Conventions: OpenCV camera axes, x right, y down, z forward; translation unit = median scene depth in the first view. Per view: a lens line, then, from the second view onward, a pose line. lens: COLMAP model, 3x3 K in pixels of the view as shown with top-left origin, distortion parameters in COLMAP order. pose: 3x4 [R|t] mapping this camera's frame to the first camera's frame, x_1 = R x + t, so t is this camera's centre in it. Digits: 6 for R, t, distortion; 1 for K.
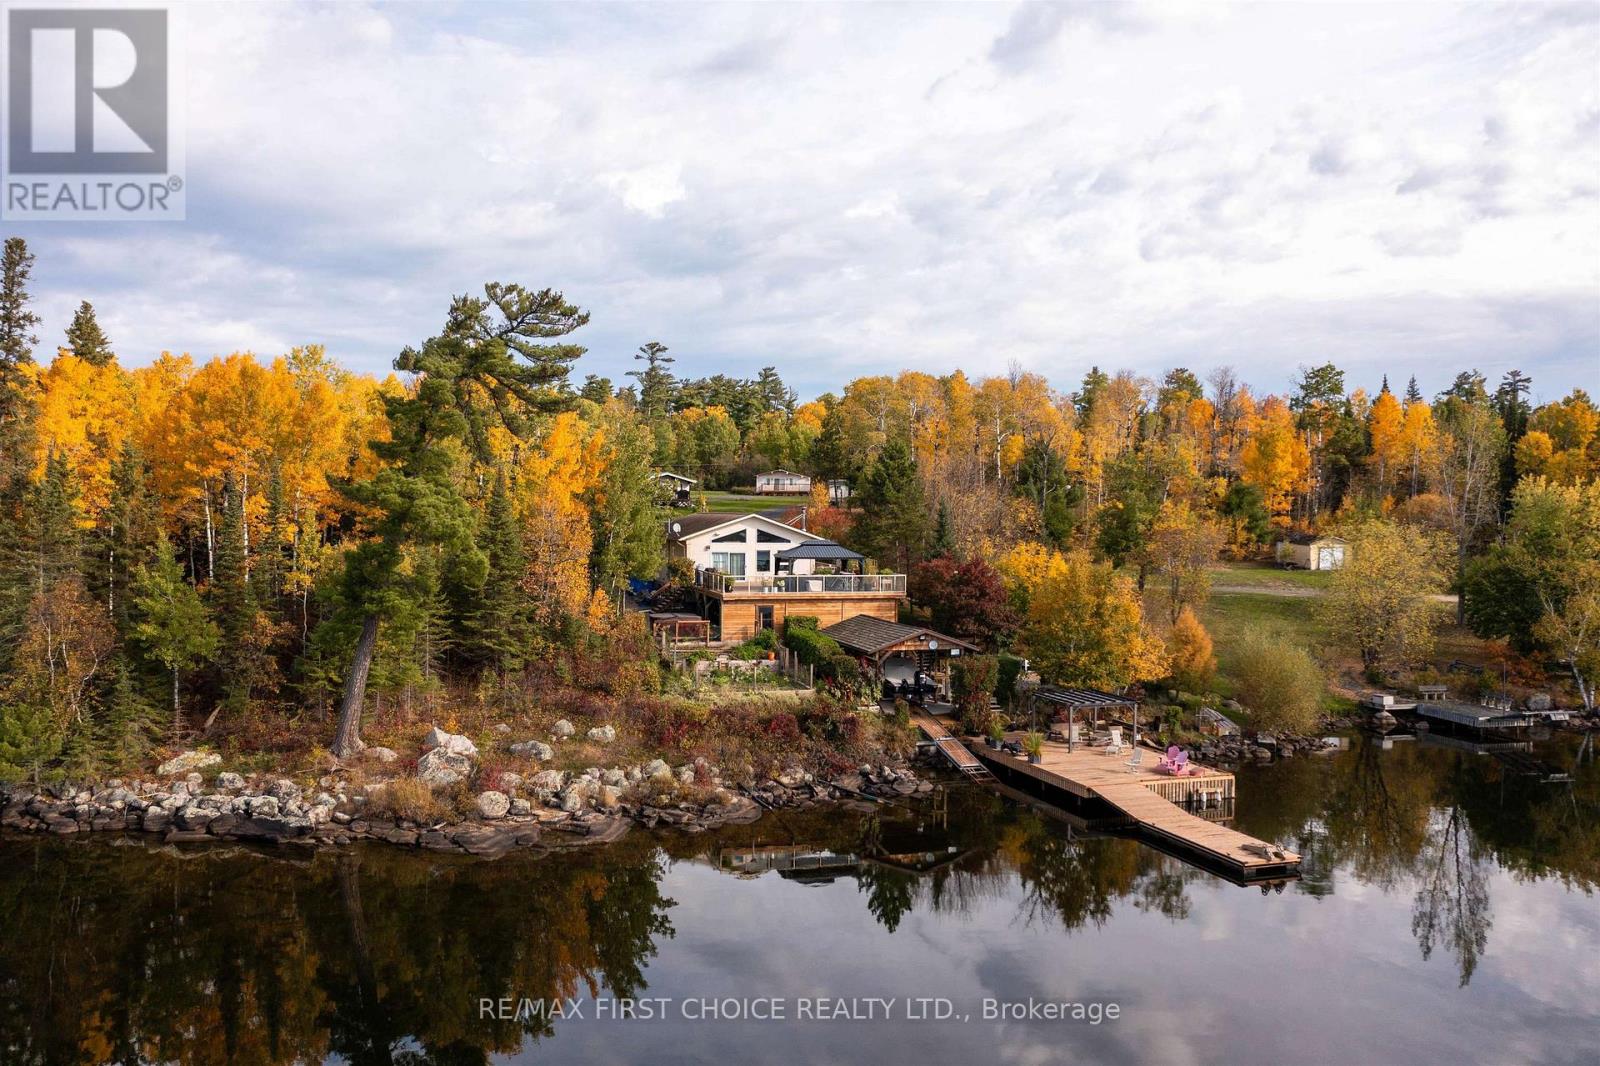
lens RADIAL K [[1255.9, 0, 800.0], [0, 1255.9, 533.0], [0, 0, 1]] dist [-0.025706, 0.033973]
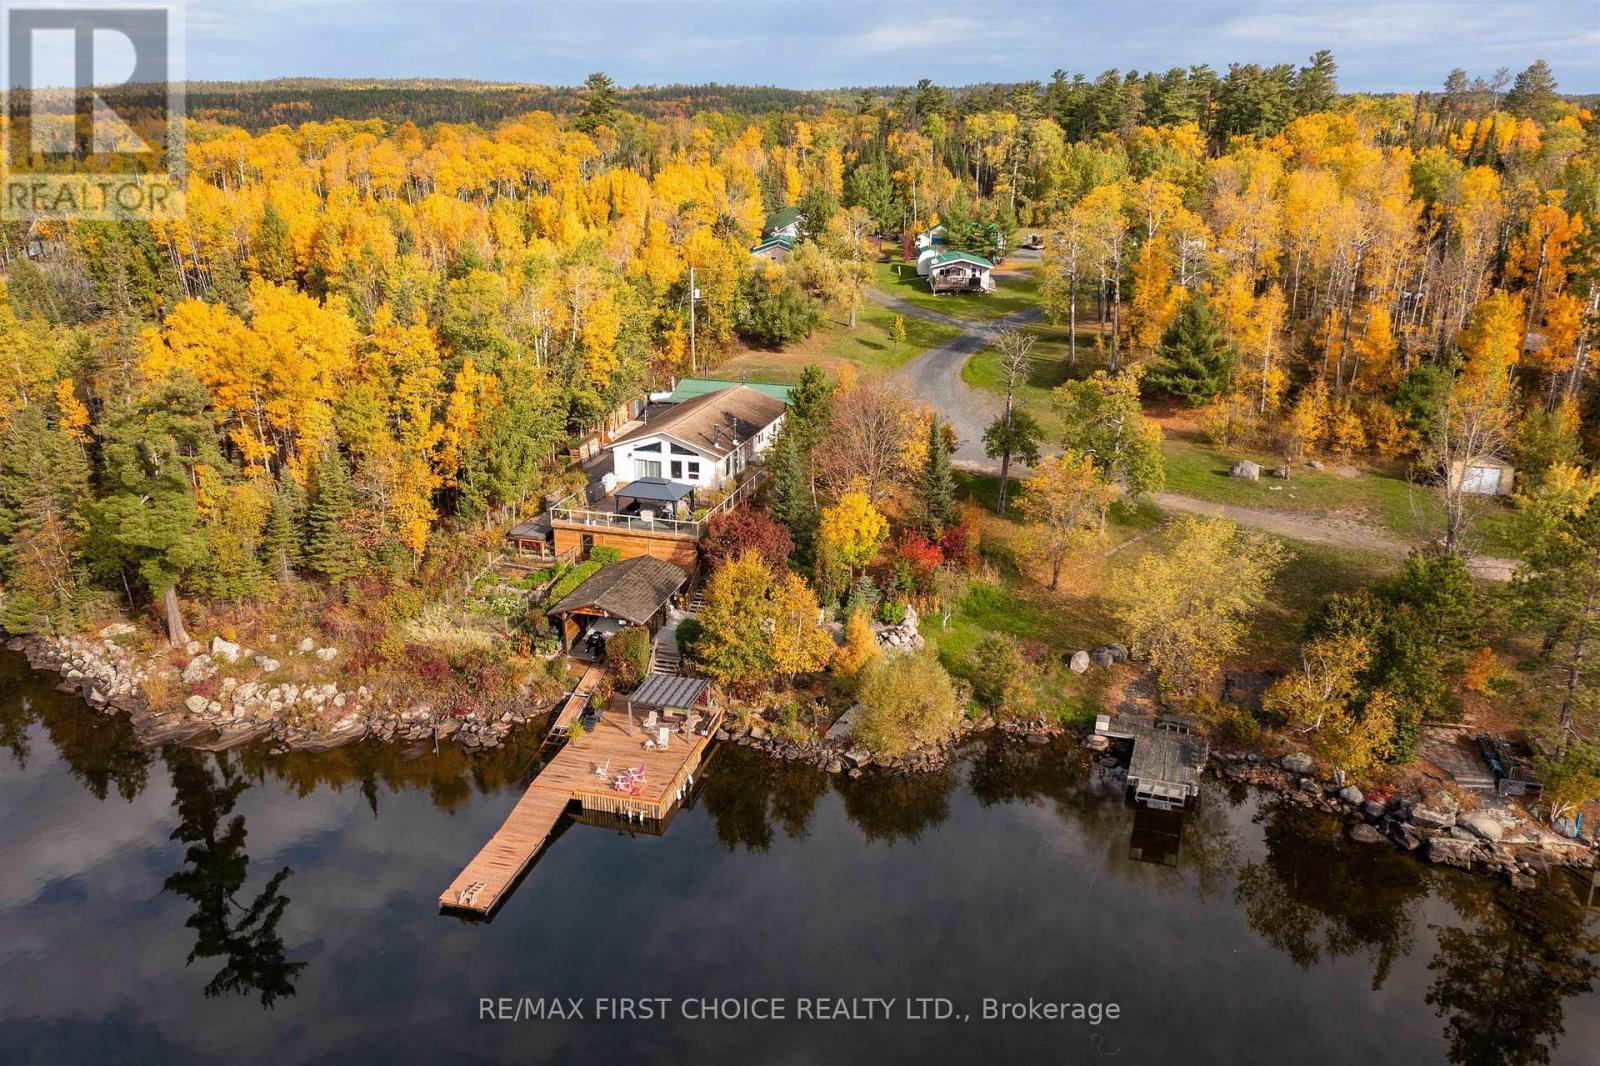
lens RADIAL K [[1255.9, 0, 800.0], [0, 1255.9, 533.0], [0, 0, 1]] dist [-0.025706, 0.033973]
pose [[0.841390, 0.165113, -0.514587, 0.846274], [-0.006718, 0.955306, 0.295541, -0.333194], [0.540386, -0.245208, 0.804895, 0.142941]]
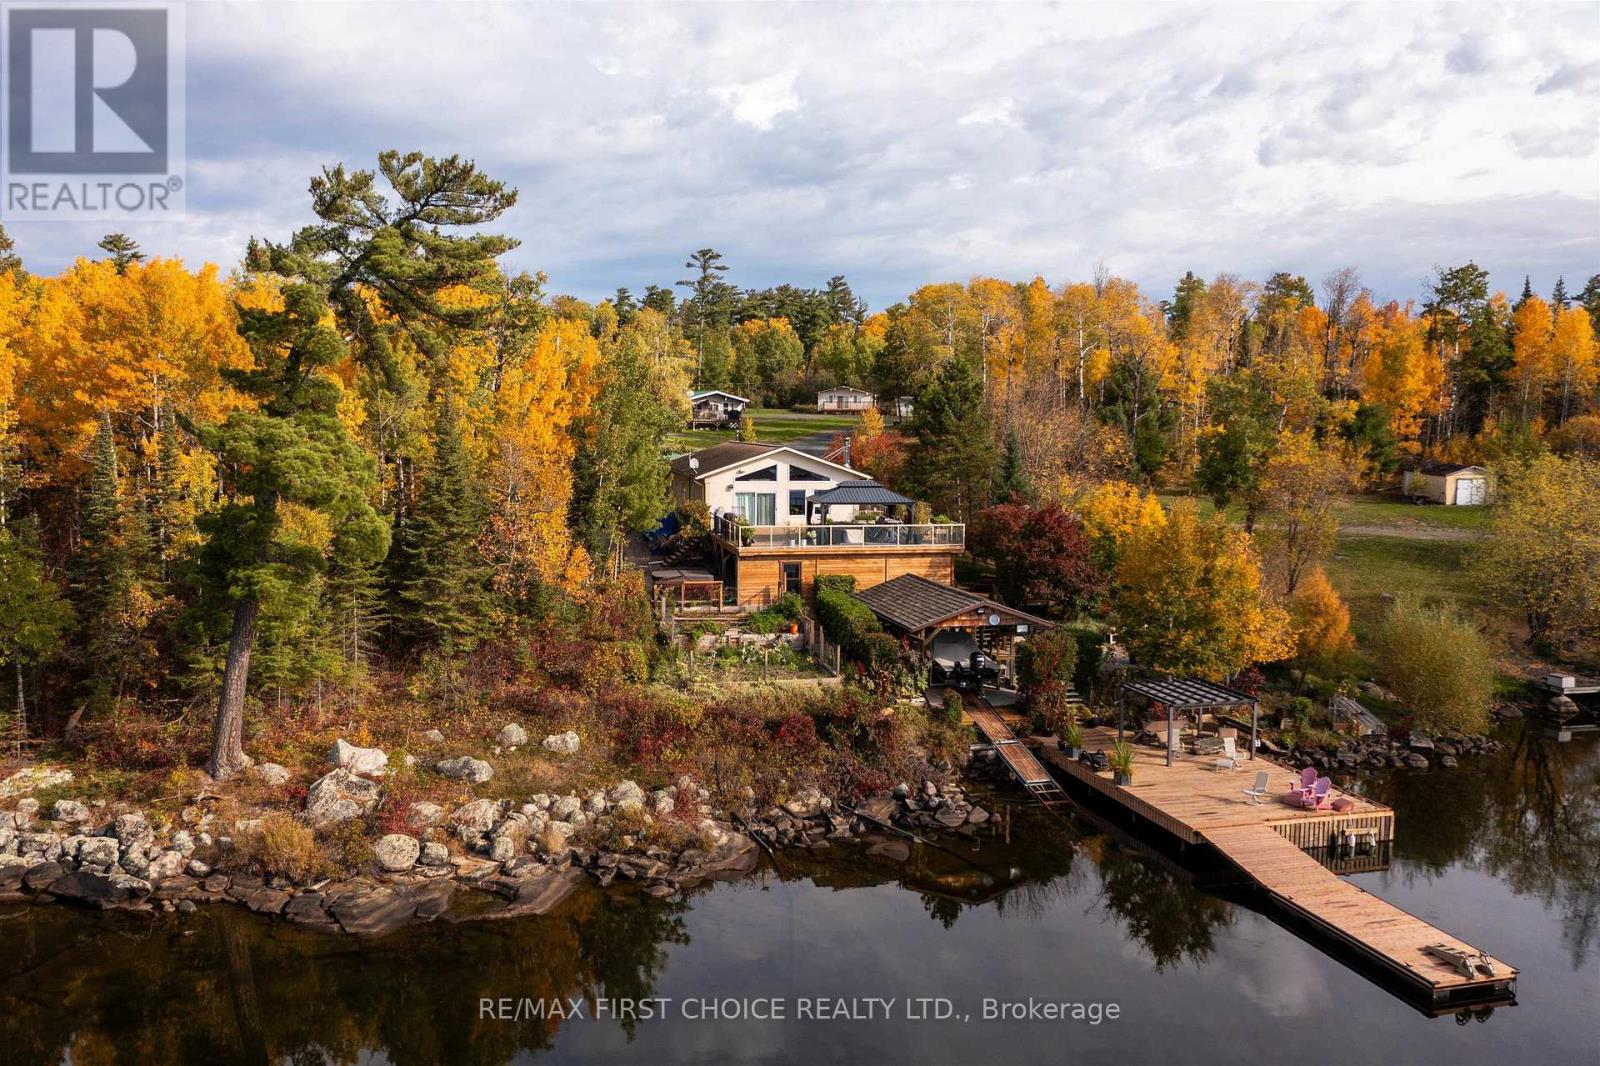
lens RADIAL K [[1255.9, 0, 800.0], [0, 1255.9, 533.0], [0, 0, 1]] dist [-0.025706, 0.033973]
pose [[0.998051, 0.003429, -0.062311, 0.031880], [0.000895, 0.997600, 0.069234, -0.019839], [0.062399, -0.069154, 0.995653, 0.200954]]
